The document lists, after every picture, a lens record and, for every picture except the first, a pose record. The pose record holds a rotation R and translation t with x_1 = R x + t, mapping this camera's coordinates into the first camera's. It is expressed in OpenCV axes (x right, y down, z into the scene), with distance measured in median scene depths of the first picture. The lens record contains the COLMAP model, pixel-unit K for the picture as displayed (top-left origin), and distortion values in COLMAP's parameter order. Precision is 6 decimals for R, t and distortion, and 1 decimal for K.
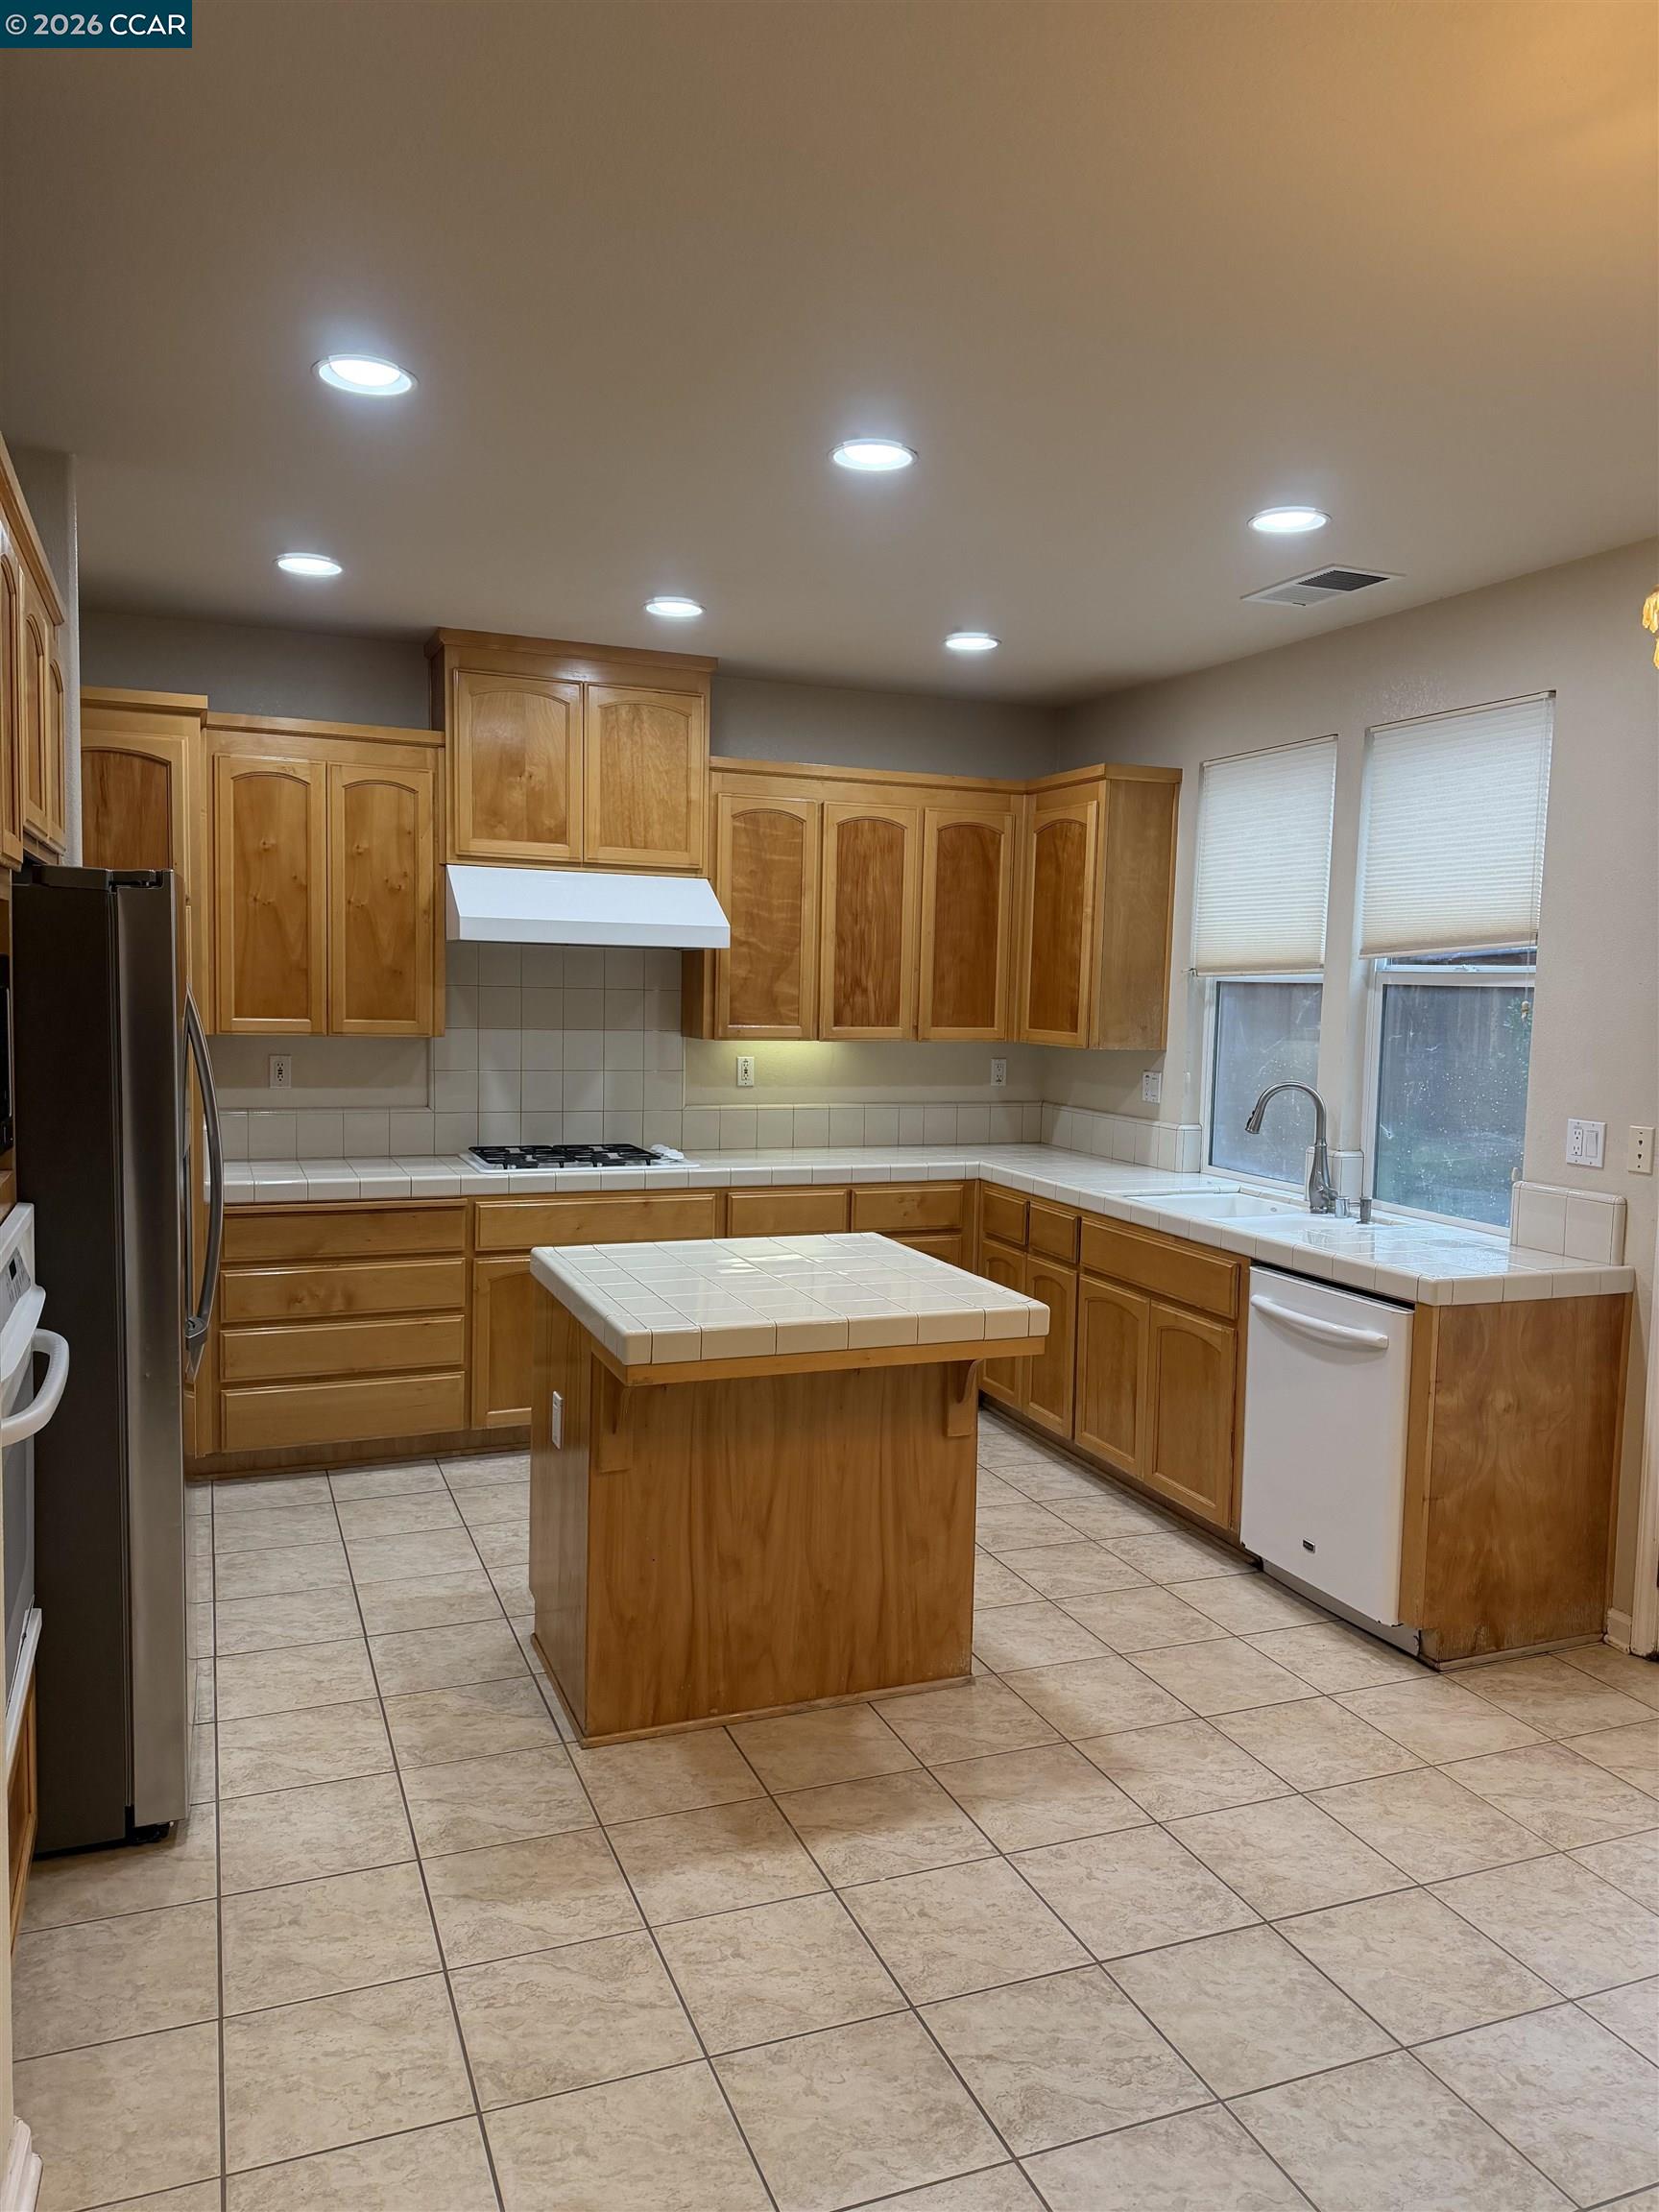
lens RADIAL K [[1563.5, 0, 843.2], [0, 1563.5, 1113.4], [0, 0, 1]] dist [0.036752, -0.036559]
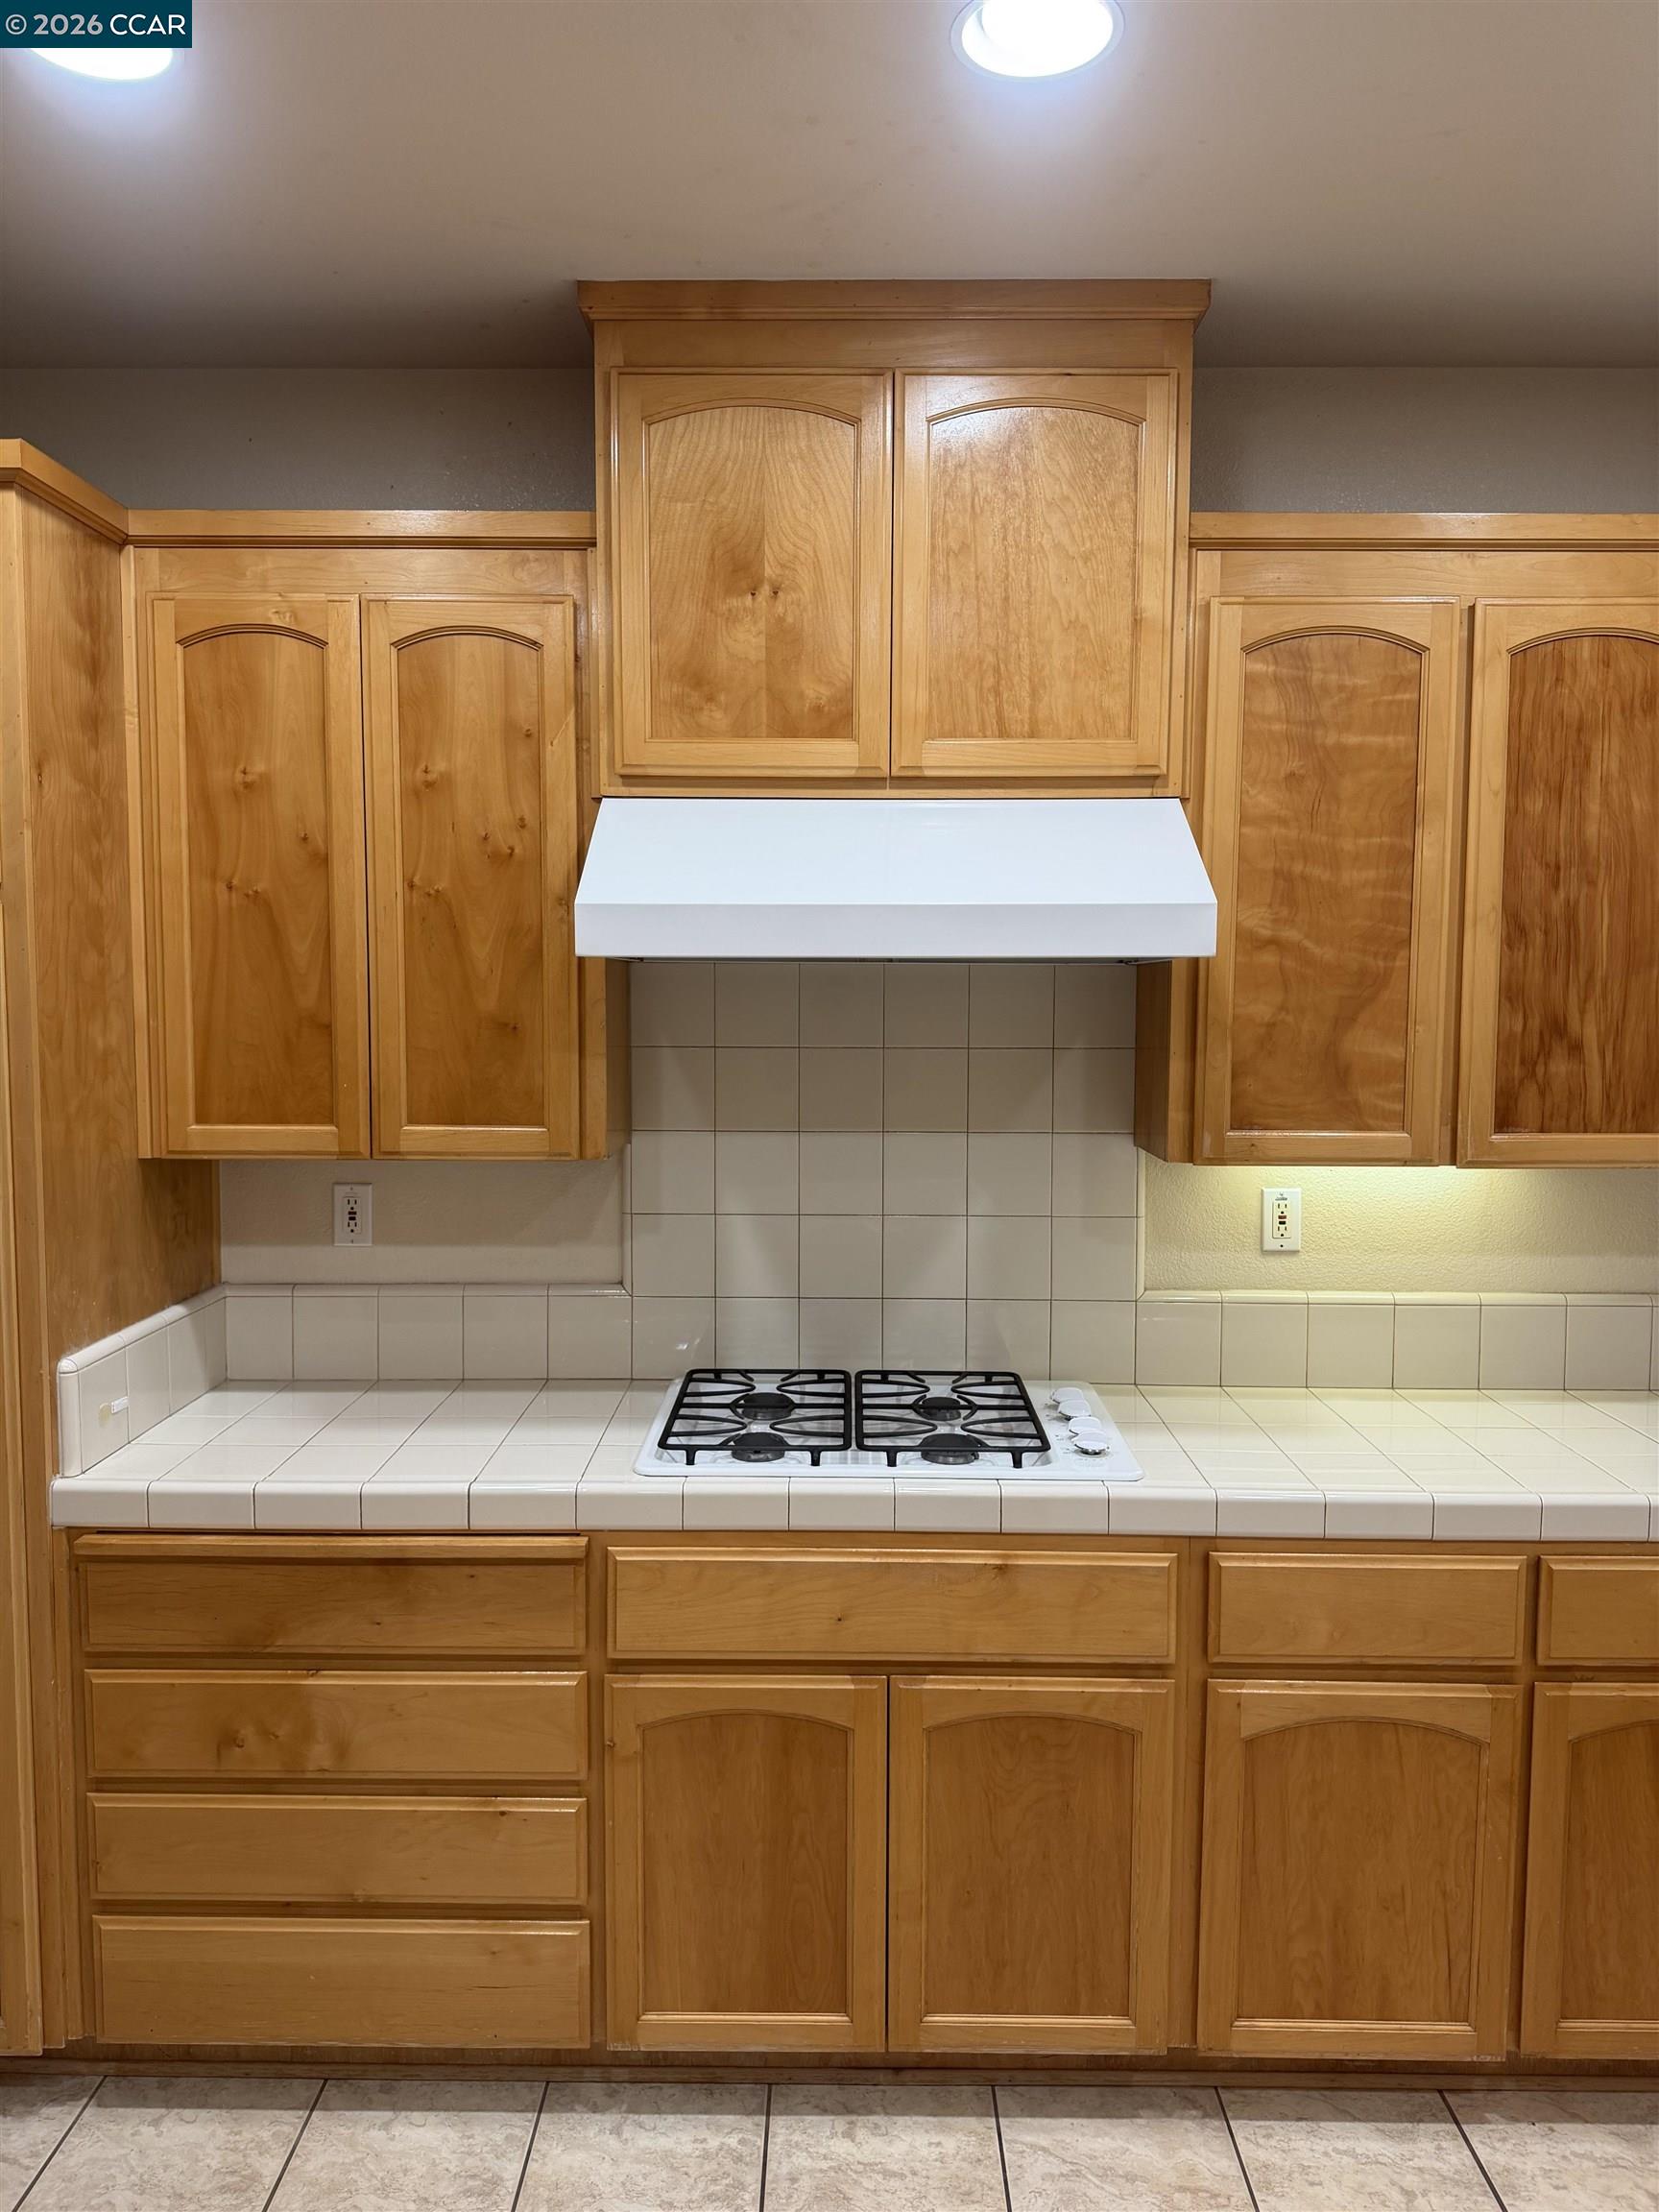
lens RADIAL K [[1563.5, 0, 811.8], [0, 1563.5, 1109.9], [0, 0, 1]] dist [0.036752, -0.036559]
pose [[0.917411, 0.010840, -0.397793, -0.006740], [-0.013396, 0.999904, -0.003645, -0.063210], [0.397715, 0.008673, 0.917468, 0.588106]]
